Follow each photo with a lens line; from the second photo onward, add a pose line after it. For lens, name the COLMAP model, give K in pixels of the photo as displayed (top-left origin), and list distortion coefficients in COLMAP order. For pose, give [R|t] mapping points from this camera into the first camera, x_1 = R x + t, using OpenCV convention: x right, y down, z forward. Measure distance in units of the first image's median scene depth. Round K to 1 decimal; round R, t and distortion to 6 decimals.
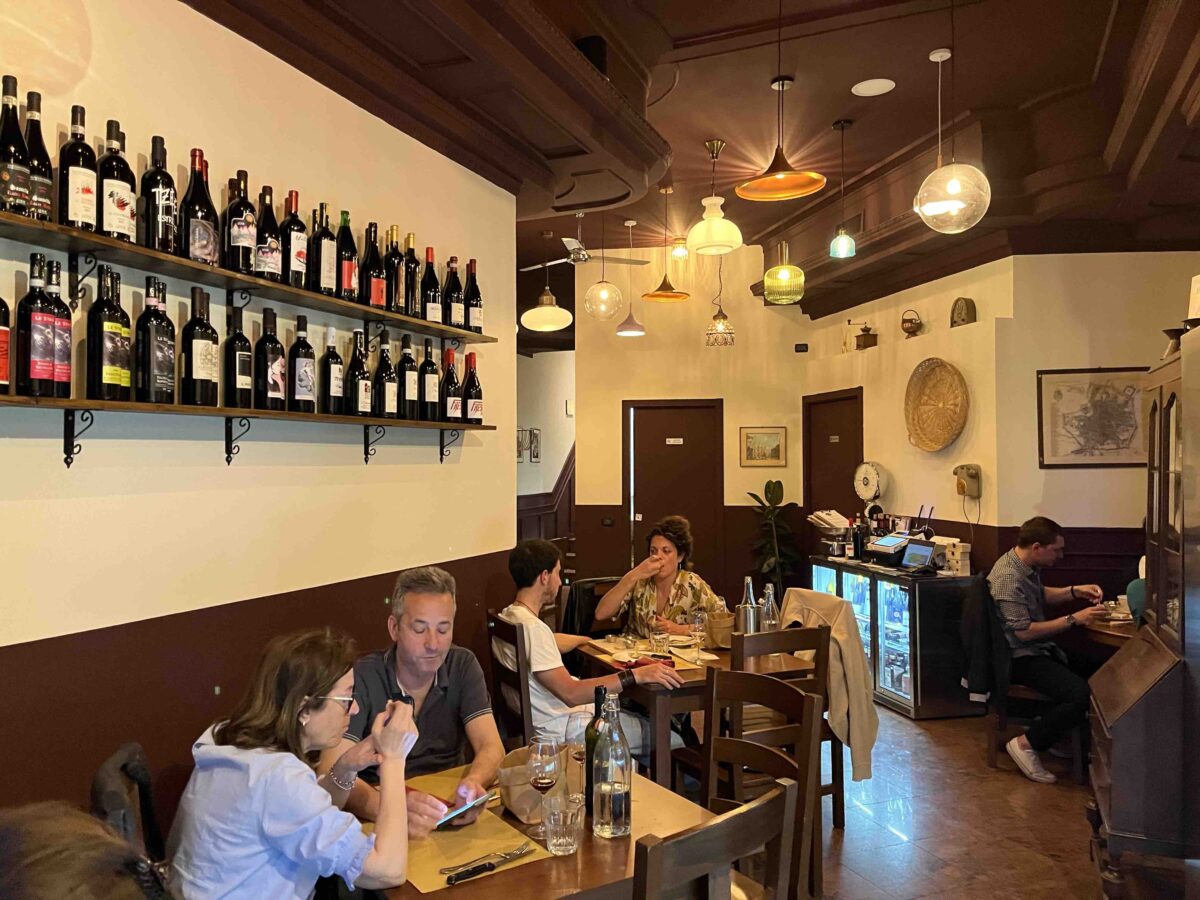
lens RADIAL K [[904.5, 0, 594.2], [0, 904.5, 456.0], [0, 0, 1]] dist [0.038197, -0.002004]
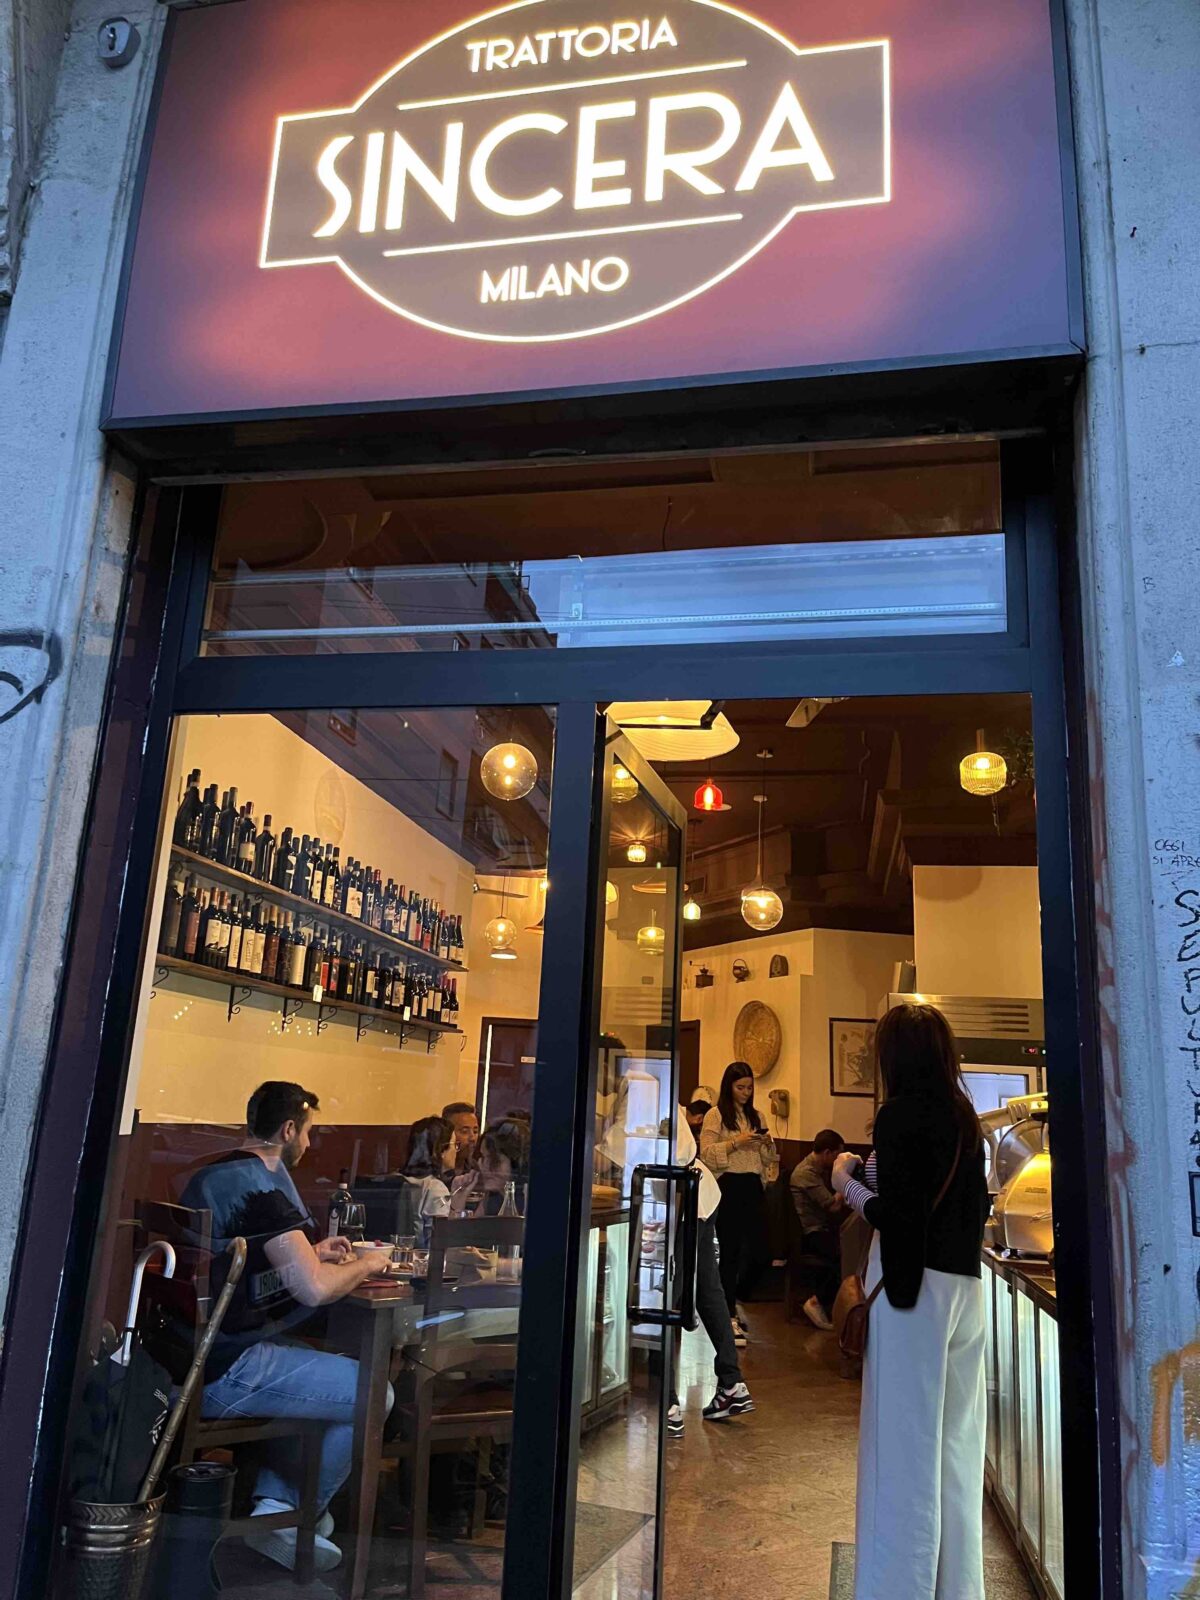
lens RADIAL K [[1206.0, 0, 600.3], [0, 1206.0, 799.3], [0, 0, 1]] dist [0.038197, -0.002004]
pose [[0.974330, 0.106755, 0.198205, -0.202296], [-0.055854, 0.967519, -0.246551, 0.046968], [-0.218088, 0.229151, 0.948645, -0.616593]]
